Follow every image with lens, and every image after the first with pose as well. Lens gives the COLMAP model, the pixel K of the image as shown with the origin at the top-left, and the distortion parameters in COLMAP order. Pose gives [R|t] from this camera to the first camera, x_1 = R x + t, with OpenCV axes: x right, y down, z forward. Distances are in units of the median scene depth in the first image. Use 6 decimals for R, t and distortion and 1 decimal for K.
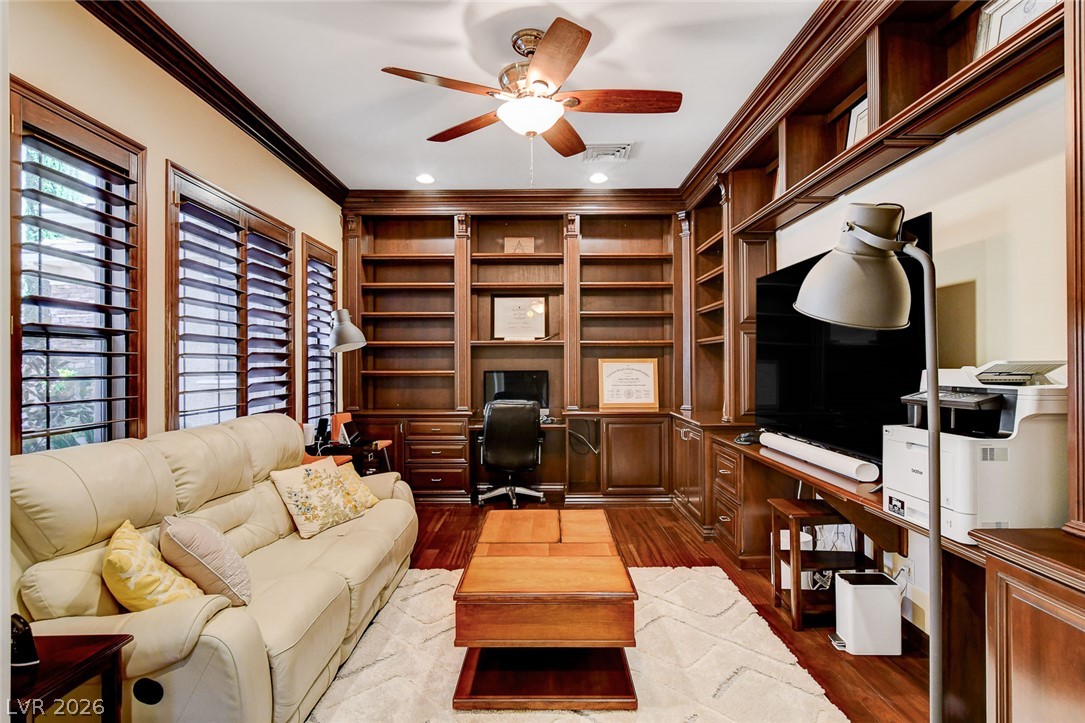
lens RADIAL K [[589.1, 0, 542.5], [0, 589.1, 361.5], [0, 0, 1]] dist [-0.090961, 0.000070]
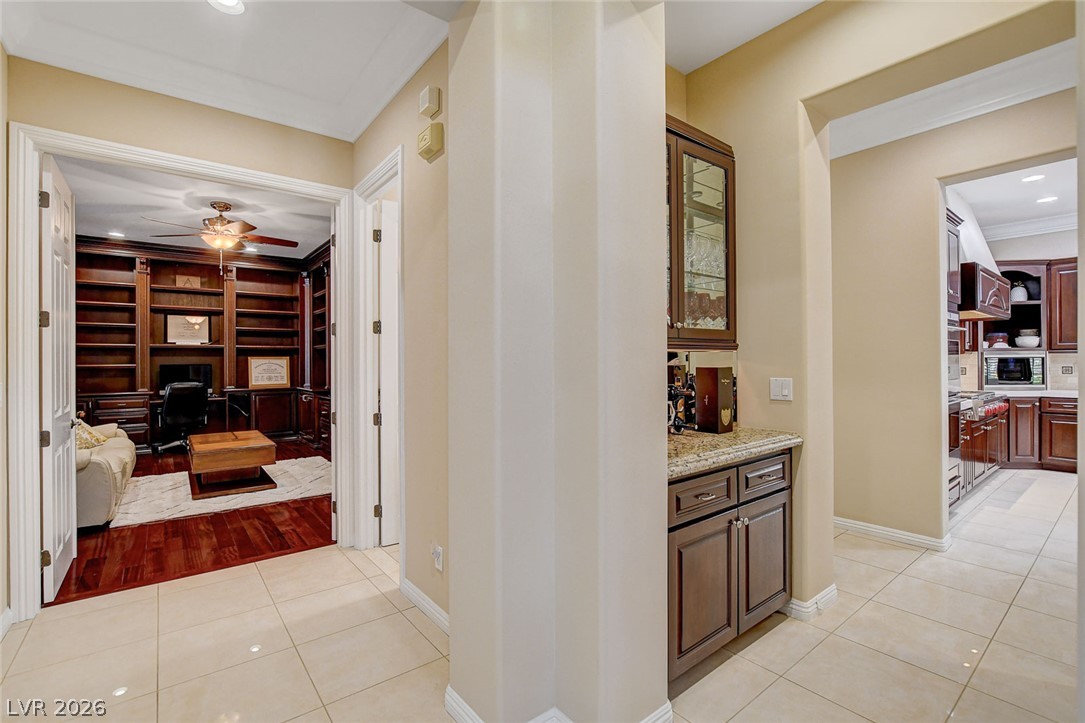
lens RADIAL K [[506.6, 0, 542.5], [0, 506.6, 361.5], [0, 0, 1]] dist [-0.003066, -0.000253]
pose [[0.798074, 0.000672, 0.602559, -0.100687], [0.000706, 0.999998, -0.002050, 0.011657], [-0.602559, 0.002062, 0.798072, -0.608863]]
